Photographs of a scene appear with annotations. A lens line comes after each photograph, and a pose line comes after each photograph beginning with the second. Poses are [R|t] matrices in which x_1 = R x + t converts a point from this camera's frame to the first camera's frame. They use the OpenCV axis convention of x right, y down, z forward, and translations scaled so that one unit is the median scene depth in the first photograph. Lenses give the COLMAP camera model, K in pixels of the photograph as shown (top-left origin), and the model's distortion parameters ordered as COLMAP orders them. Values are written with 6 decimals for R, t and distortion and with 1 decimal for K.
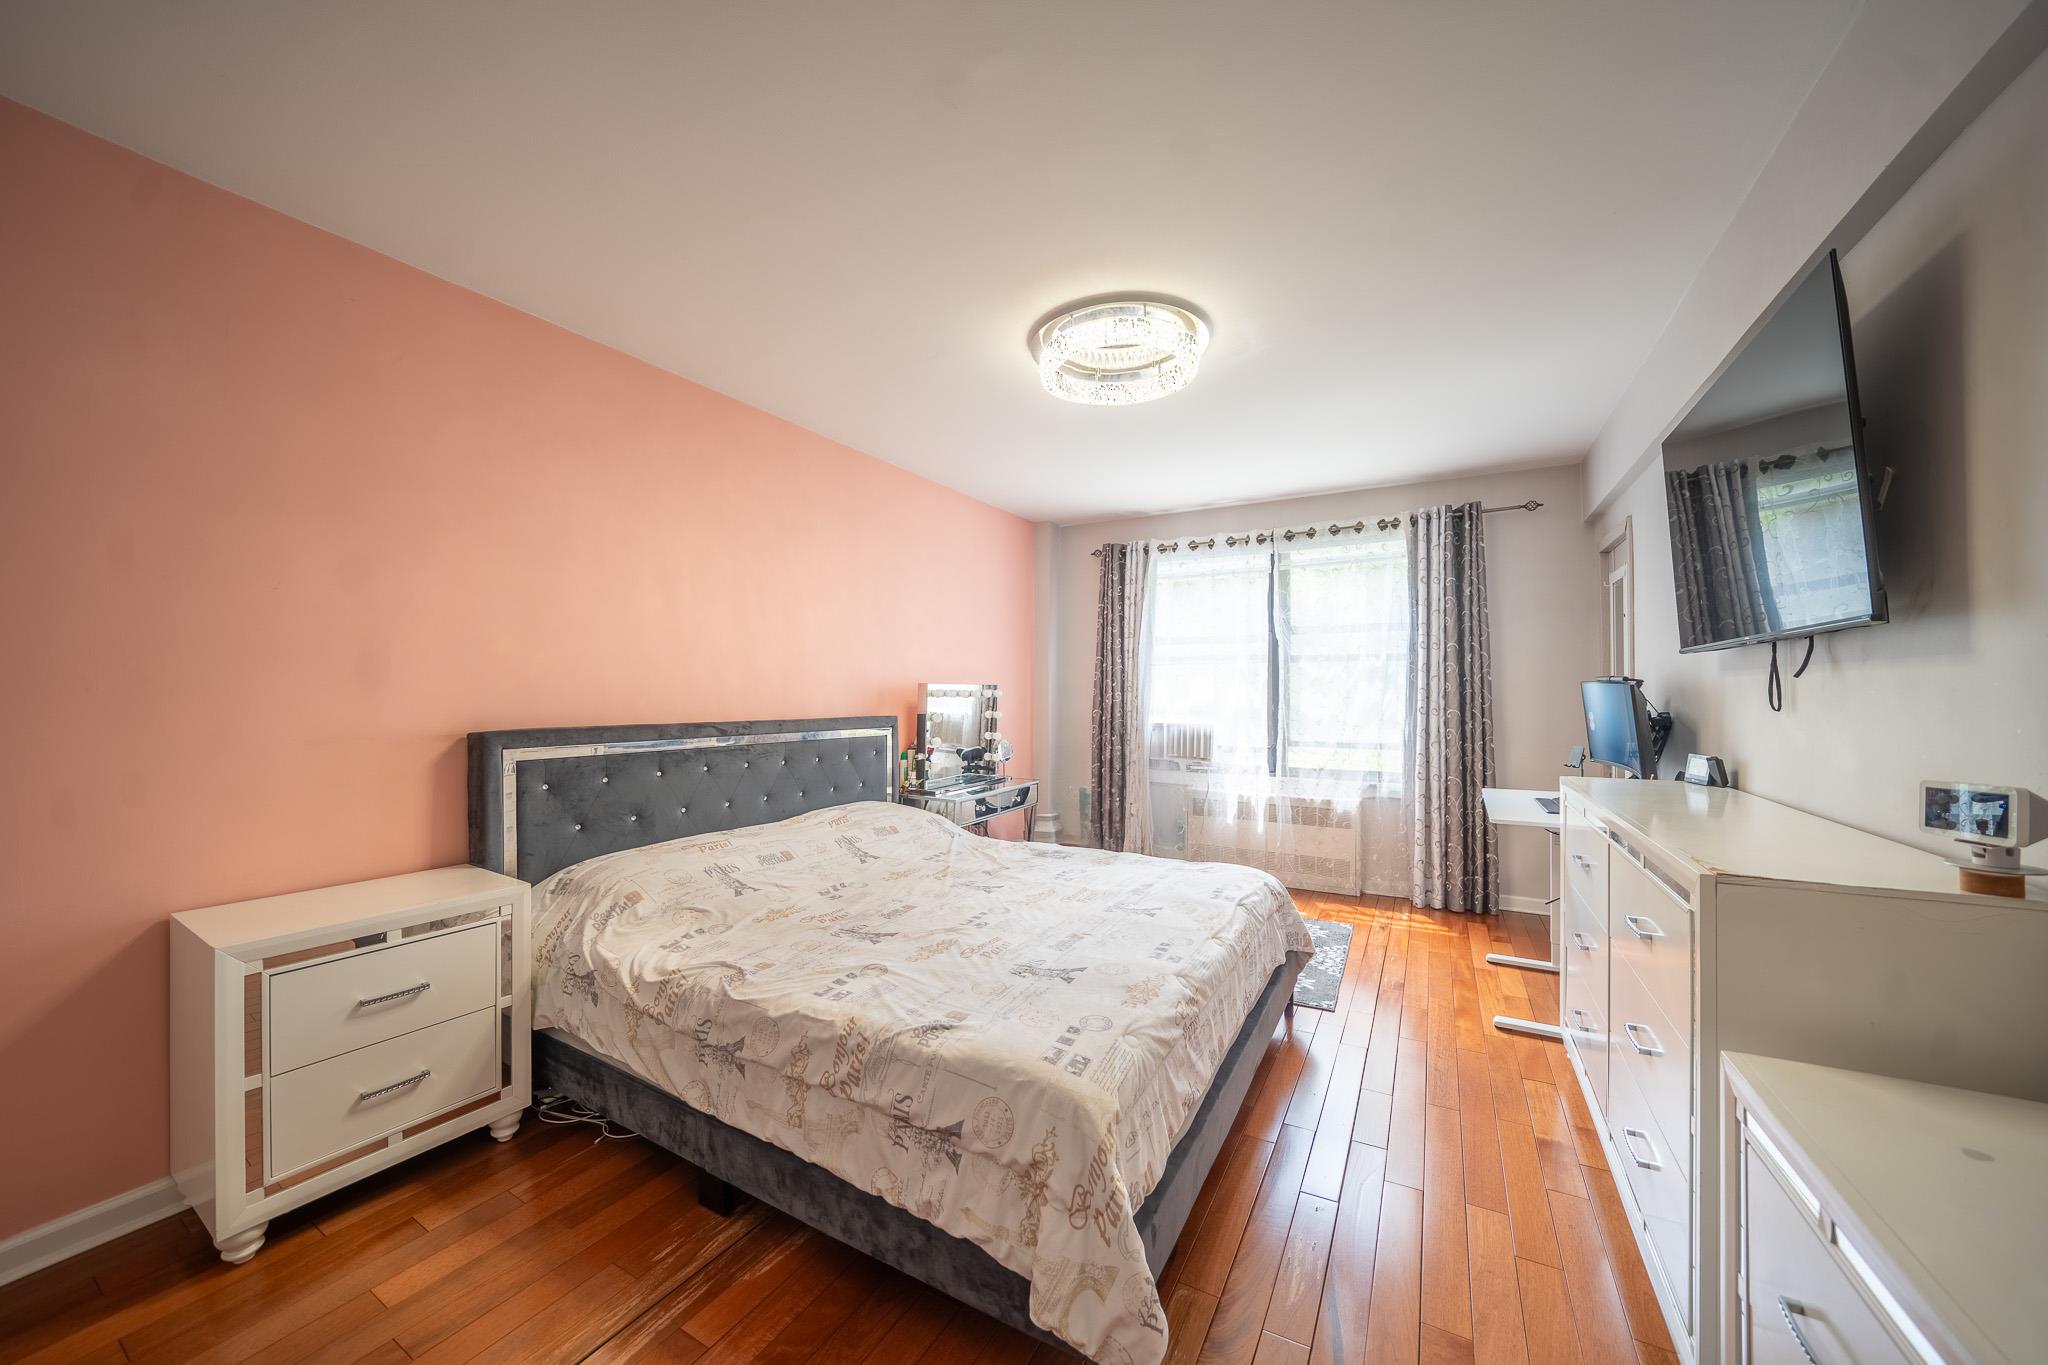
lens RADIAL K [[715.8, 0, 986.9], [0, 715.8, 687.4], [0, 0, 1]] dist [-0.021486, -0.000295]
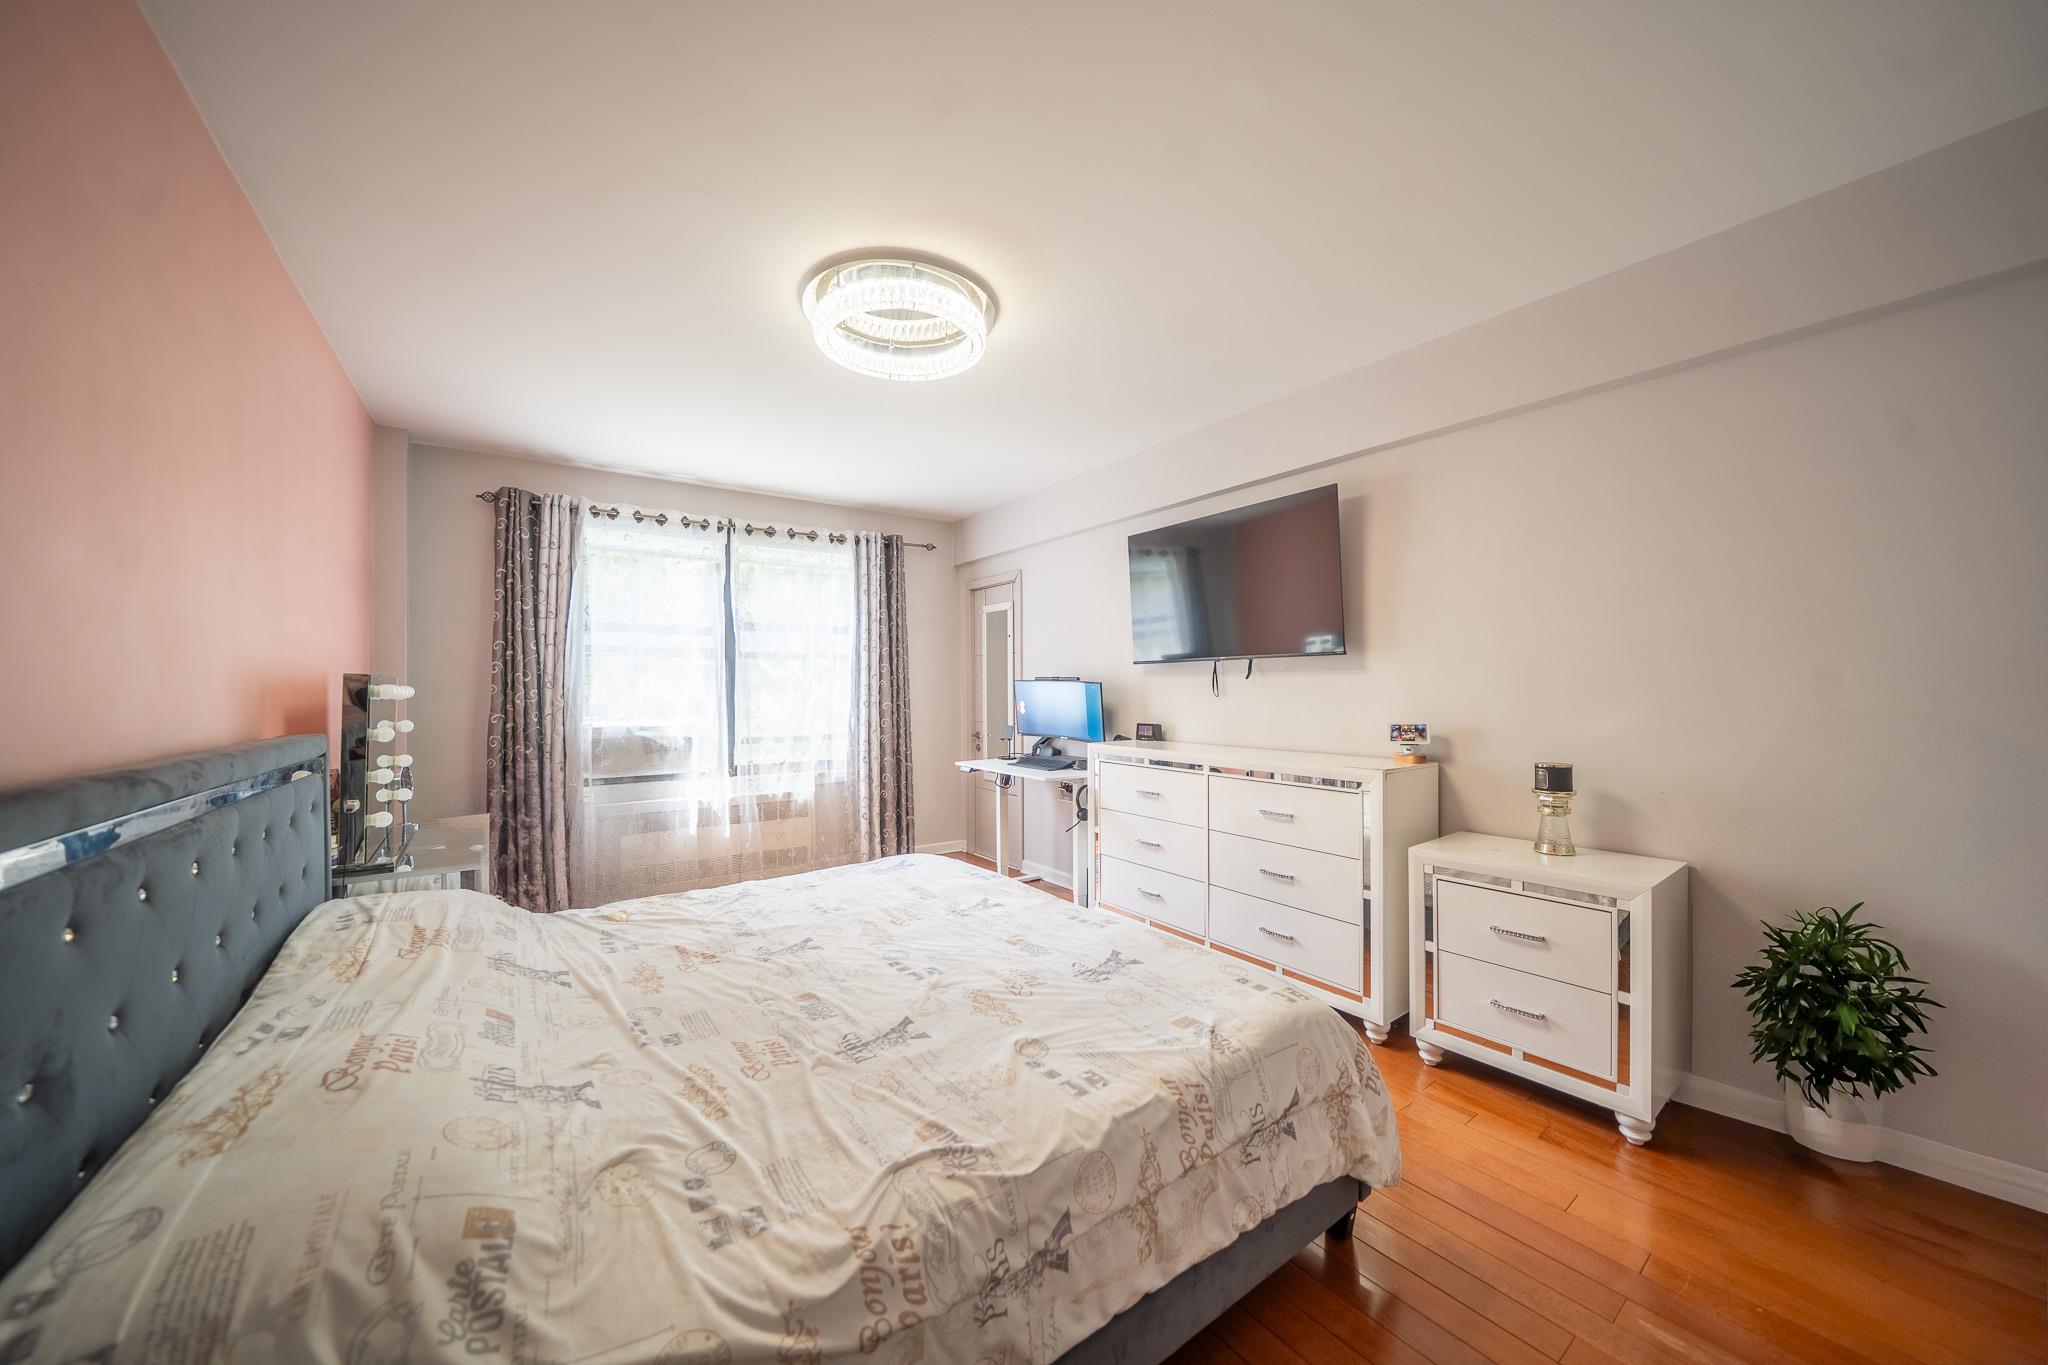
lens RADIAL K [[715.8, 0, 1016.9], [0, 715.8, 683.6], [0, 0, 1]] dist [-0.021486, -0.000295]
pose [[0.407407, 0.003973, 0.913238, -0.358173], [-0.001453, 0.999992, -0.003703, 0.002838], [-0.913245, 0.000181, 0.407410, 0.289205]]
